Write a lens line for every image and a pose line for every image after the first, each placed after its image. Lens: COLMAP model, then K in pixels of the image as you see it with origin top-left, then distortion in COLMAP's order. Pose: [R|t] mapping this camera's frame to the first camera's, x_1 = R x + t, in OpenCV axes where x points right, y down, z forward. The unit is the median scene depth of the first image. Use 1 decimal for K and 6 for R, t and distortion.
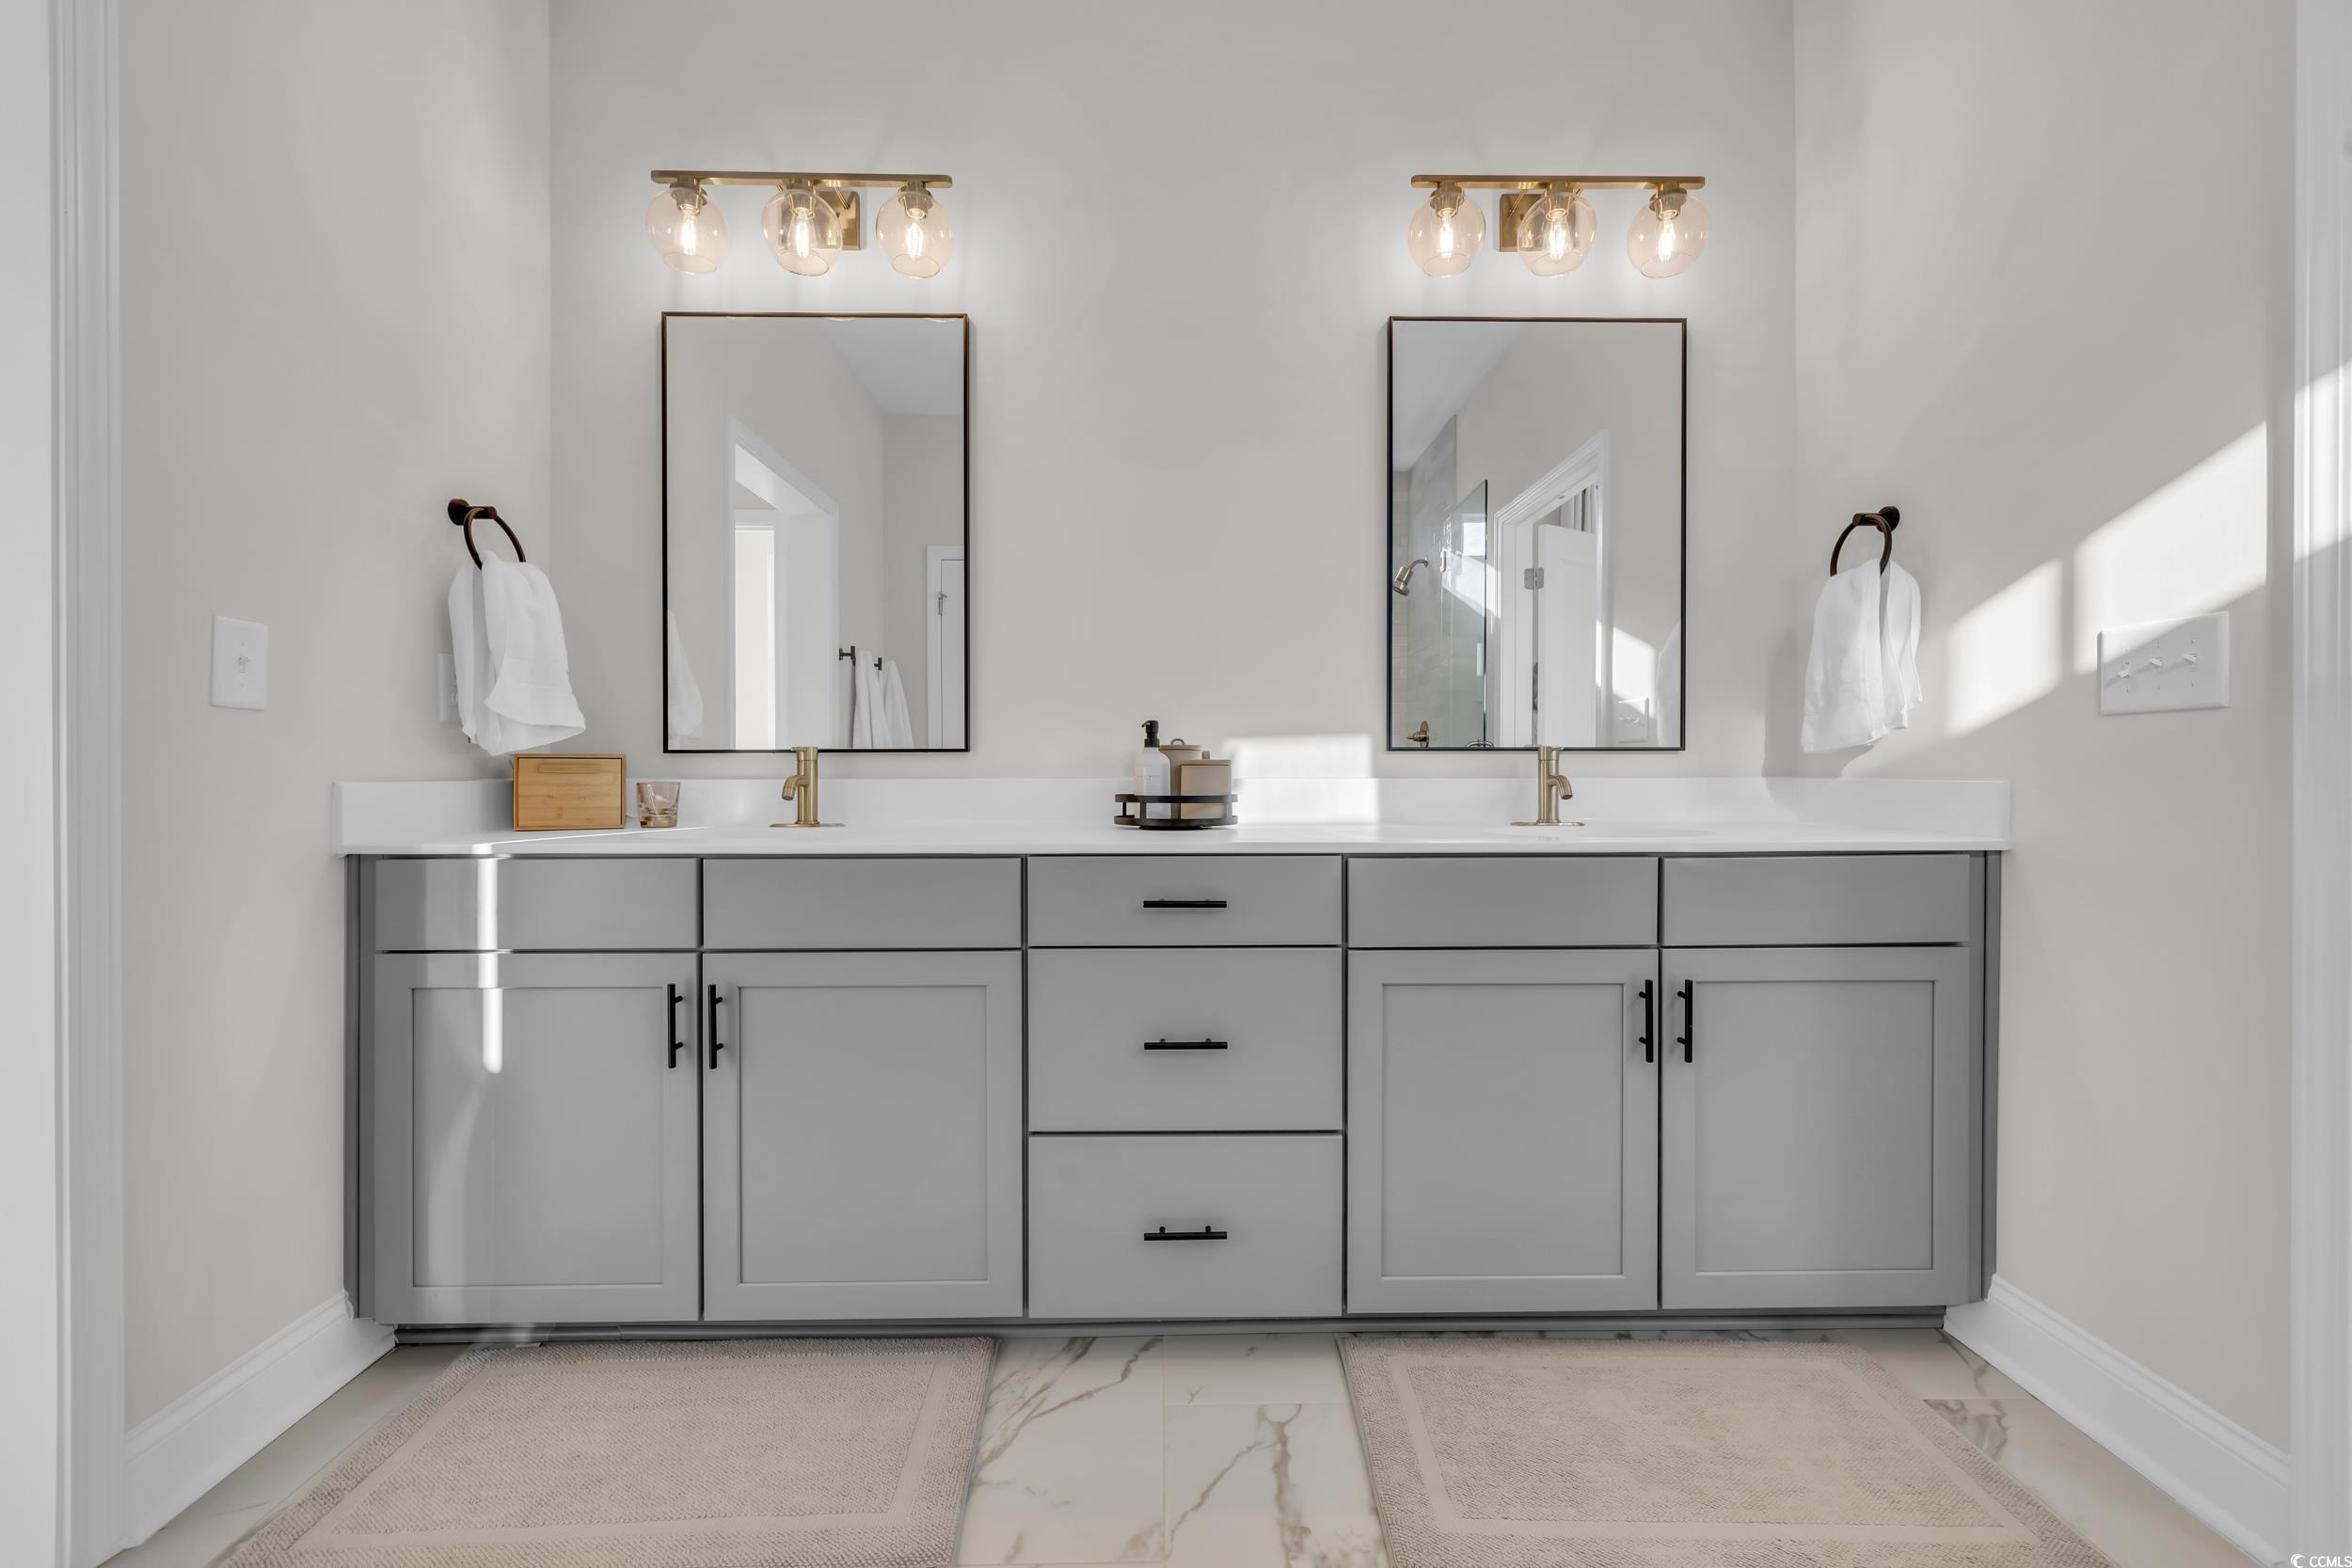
lens RADIAL K [[968.0, 0, 1177.5], [0, 968.0, 789.4], [0, 0, 1]] dist [-0.001144, -0.000129]
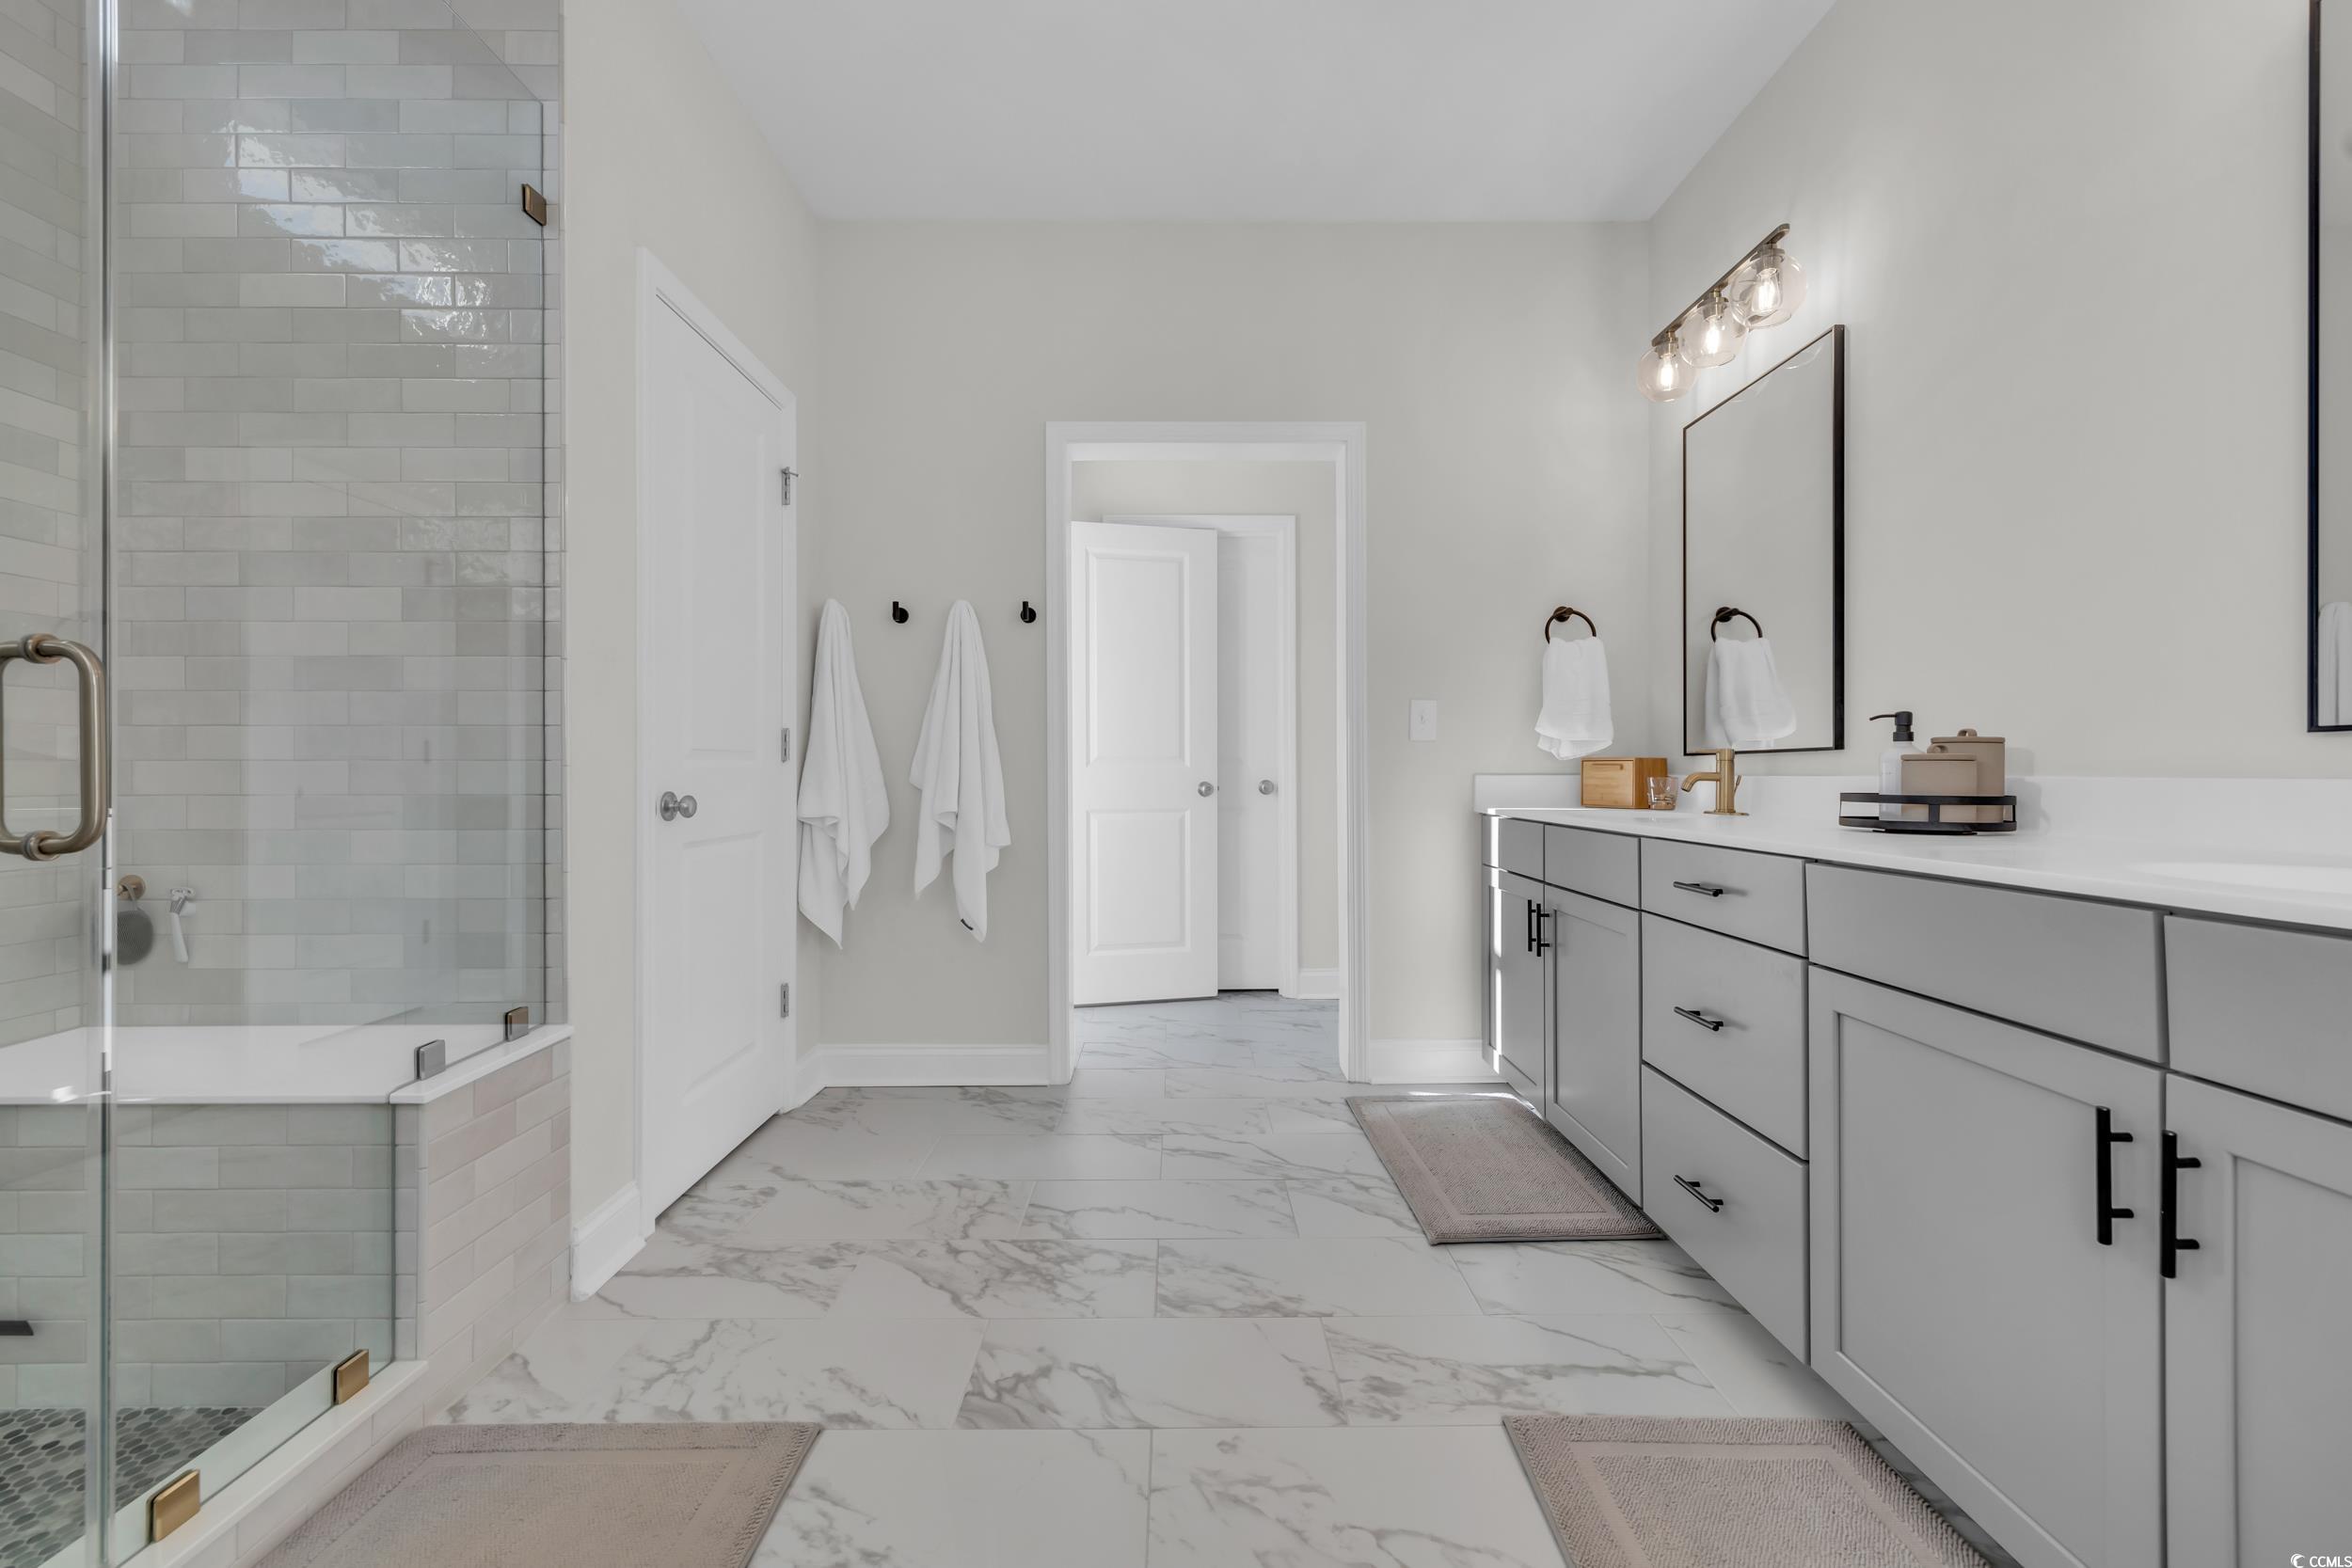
lens RADIAL K [[987.8, 0, 1188.3], [0, 987.8, 771.2], [0, 0, 1]] dist [-0.000611, -0.000387]
pose [[-0.011886, 0.004945, -0.999917, 1.130579], [-0.004442, 0.999978, 0.004998, -0.021594], [0.999919, 0.004501, -0.011864, 0.432454]]
